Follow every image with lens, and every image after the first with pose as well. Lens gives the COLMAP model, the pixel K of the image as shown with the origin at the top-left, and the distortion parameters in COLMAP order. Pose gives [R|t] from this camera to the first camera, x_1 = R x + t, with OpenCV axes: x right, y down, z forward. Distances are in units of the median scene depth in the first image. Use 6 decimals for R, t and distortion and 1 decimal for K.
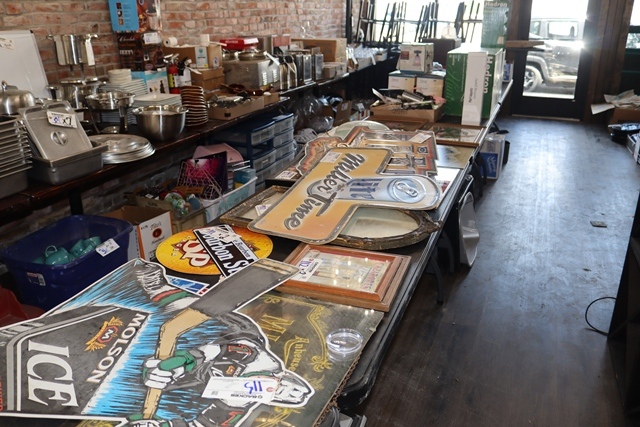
lens RADIAL K [[531.4, 0, 320.0], [0, 531.4, 213.5], [0, 0, 1]] dist [-0.156707, 0.129786]
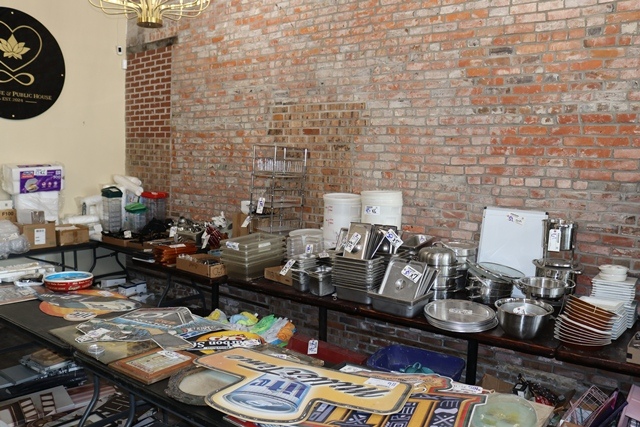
lens RADIAL K [[531.4, 0, 320.0], [0, 531.4, 213.5], [0, 0, 1]] dist [-0.156707, 0.129786]
pose [[-0.263240, 0.106745, -0.958807, 0.592453], [-0.365634, 0.908675, 0.201548, -0.347080], [0.892758, 0.403628, -0.200170, 0.662145]]
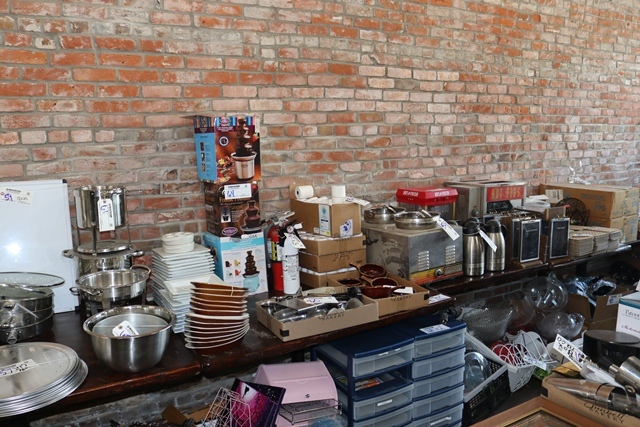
lens RADIAL K [[531.4, 0, 320.0], [0, 531.4, 213.5], [0, 0, 1]] dist [-0.156707, 0.129786]
pose [[0.802487, 0.079062, -0.591408, 0.191012], [-0.204329, 0.967665, -0.147895, -0.233051], [0.560592, 0.239526, 0.792694, 0.514737]]
